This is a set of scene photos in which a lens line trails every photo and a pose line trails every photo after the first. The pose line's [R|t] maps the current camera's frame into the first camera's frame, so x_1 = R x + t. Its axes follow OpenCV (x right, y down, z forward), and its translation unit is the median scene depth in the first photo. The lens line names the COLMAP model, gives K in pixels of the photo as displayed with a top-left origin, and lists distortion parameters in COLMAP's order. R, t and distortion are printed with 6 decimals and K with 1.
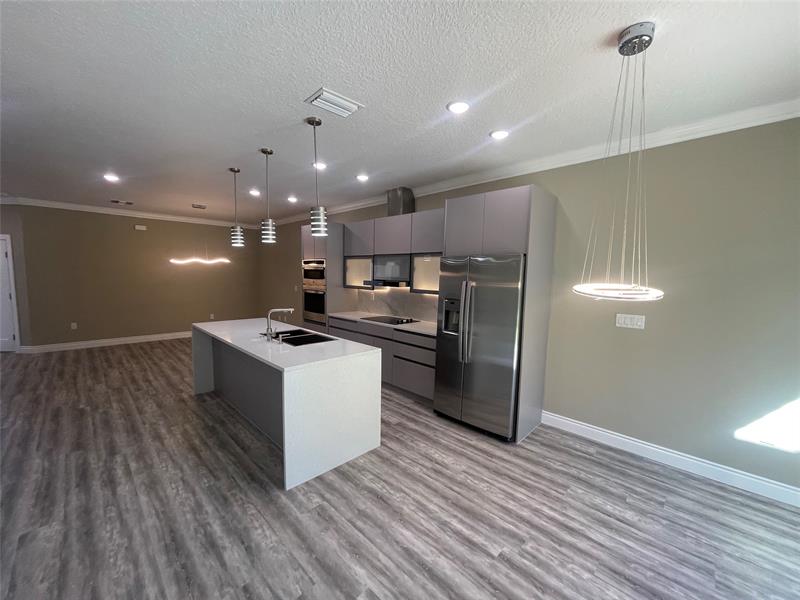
lens RADIAL K [[334.7, 0, 400.0], [0, 334.7, 300.0], [0, 0, 1]] dist [0.013486, 0.000091]
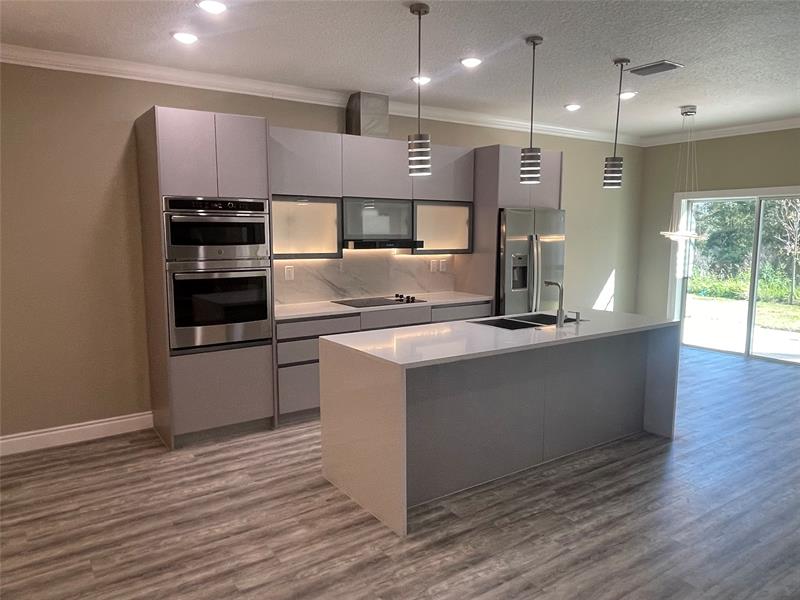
lens RADIAL K [[578.2, 0, 400.0], [0, 578.2, 300.0], [0, 0, 1]] dist [-0.005561, -0.004759]
pose [[0.165740, -0.148966, 0.974853, -1.083111], [0.080835, 0.987251, 0.137118, -0.088902], [-0.982851, 0.056077, 0.175669, 0.744124]]
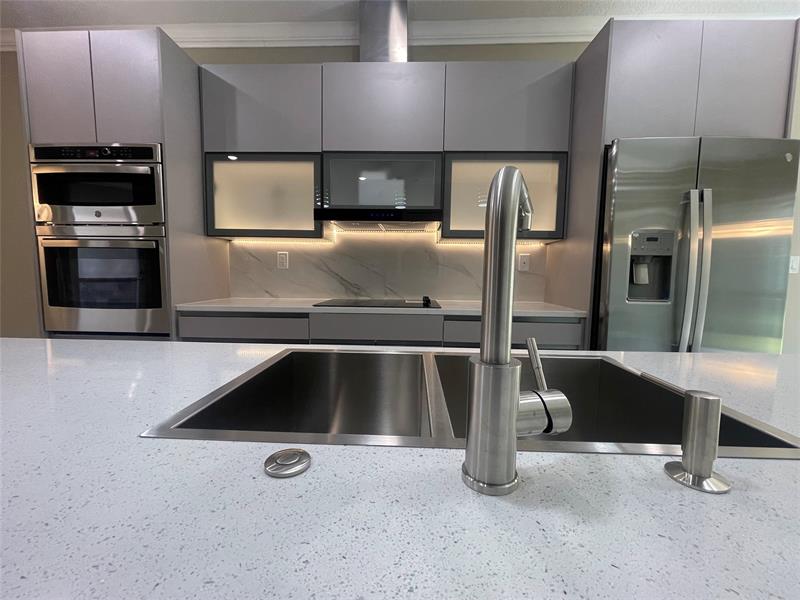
lens RADIAL K [[333.4, 0, 400.0], [0, 333.4, 300.0], [0, 0, 1]] dist [-0.019494, -0.000082]
pose [[0.721356, -0.074658, 0.688528, -0.310929], [0.063042, 0.997124, 0.042071, 0.039118], [-0.689689, 0.013058, 0.723988, 0.642872]]
